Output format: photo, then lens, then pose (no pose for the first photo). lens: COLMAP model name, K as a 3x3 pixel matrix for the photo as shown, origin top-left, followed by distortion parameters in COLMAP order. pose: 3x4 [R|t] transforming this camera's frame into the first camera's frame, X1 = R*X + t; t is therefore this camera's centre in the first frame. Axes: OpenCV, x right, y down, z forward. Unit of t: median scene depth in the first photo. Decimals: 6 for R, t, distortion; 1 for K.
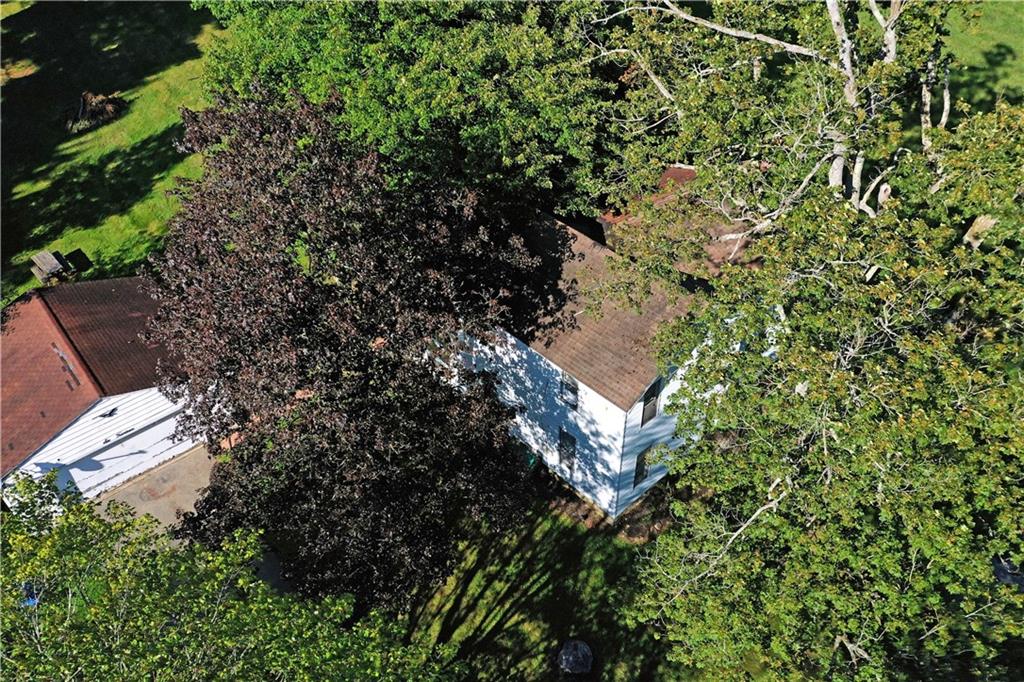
lens RADIAL K [[814.0, 0, 512.0], [0, 814.0, 341.0], [0, 0, 1]] dist [0.023640, -0.003636]
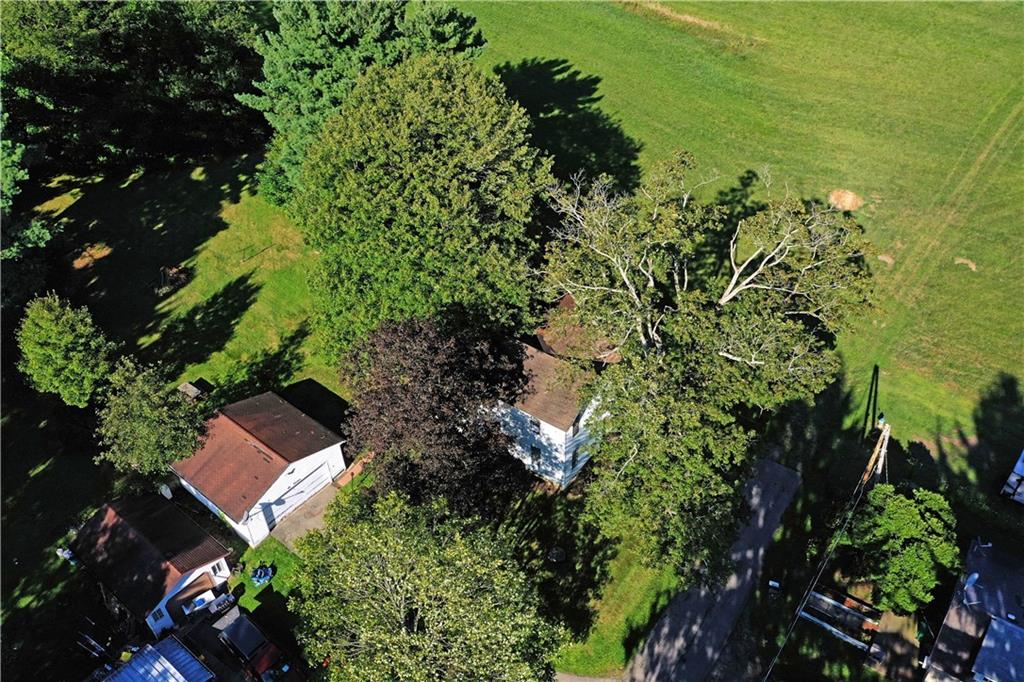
lens RADIAL K [[824.4, 0, 507.5], [0, 824.4, 336.6], [0, 0, 1]] dist [0.018508, 0.003024]
pose [[0.983284, -0.126689, 0.130780, -0.220431], [0.131806, 0.990784, -0.031213, -0.094276], [-0.125620, 0.047929, 0.990920, -0.951169]]
